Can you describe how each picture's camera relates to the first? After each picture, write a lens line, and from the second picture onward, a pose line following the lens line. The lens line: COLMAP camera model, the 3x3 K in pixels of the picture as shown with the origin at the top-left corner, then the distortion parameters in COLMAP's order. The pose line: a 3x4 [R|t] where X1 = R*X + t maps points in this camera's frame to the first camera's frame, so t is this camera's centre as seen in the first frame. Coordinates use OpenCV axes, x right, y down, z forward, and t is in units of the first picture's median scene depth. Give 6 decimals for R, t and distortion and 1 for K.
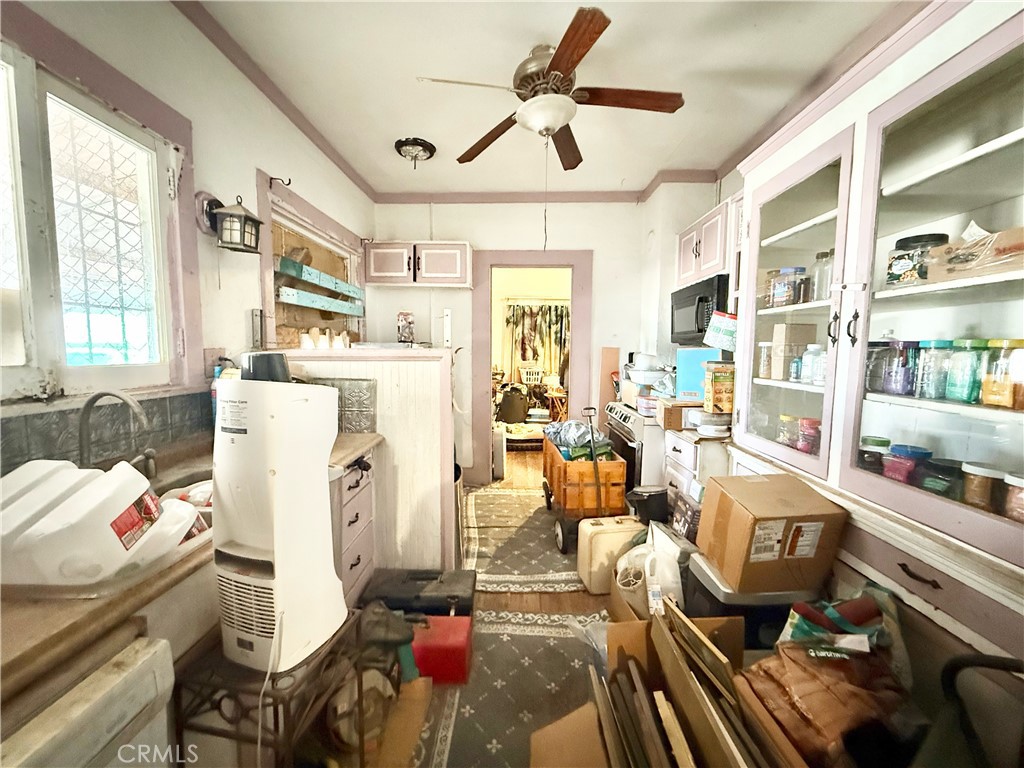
lens RADIAL K [[410.4, 0, 513.7], [0, 410.4, 383.6], [0, 0, 1]] dist [-0.000816, -0.001061]
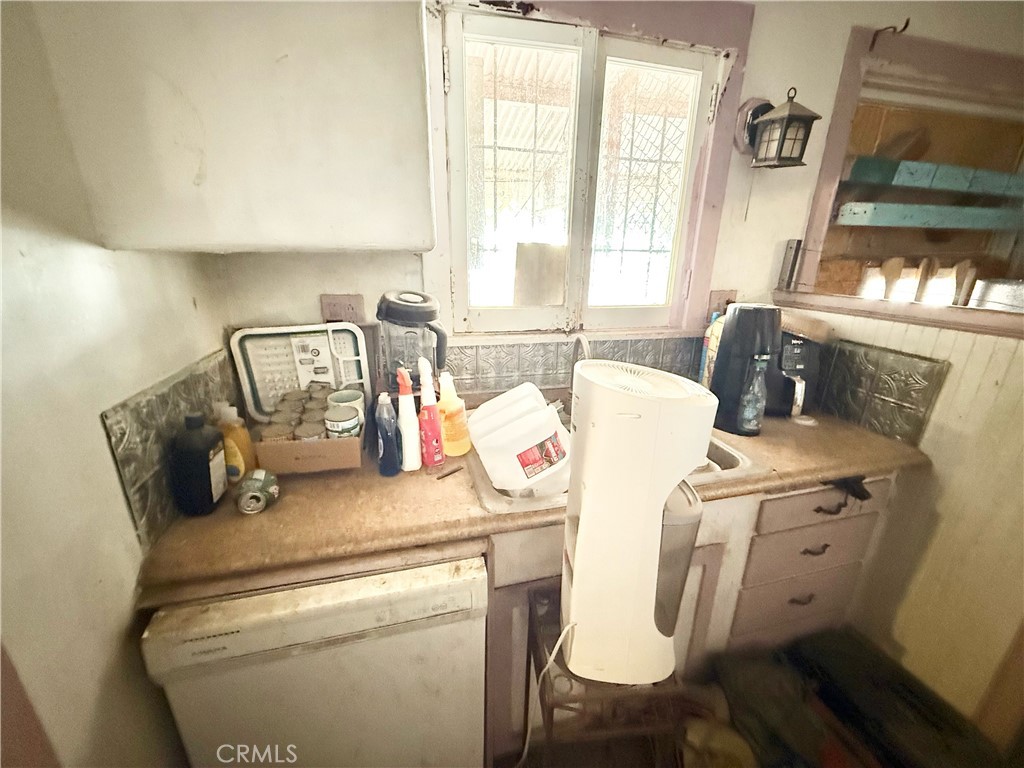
lens RADIAL K [[410.4, 0, 510.9], [0, 410.4, 382.0], [0, 0, 1]] dist [-0.000816, -0.001061]
pose [[0.262872, 0.289842, -0.920266, 0.045213], [-0.091468, 0.957002, 0.275284, -0.103513], [0.960485, 0.011810, 0.278080, 0.309485]]
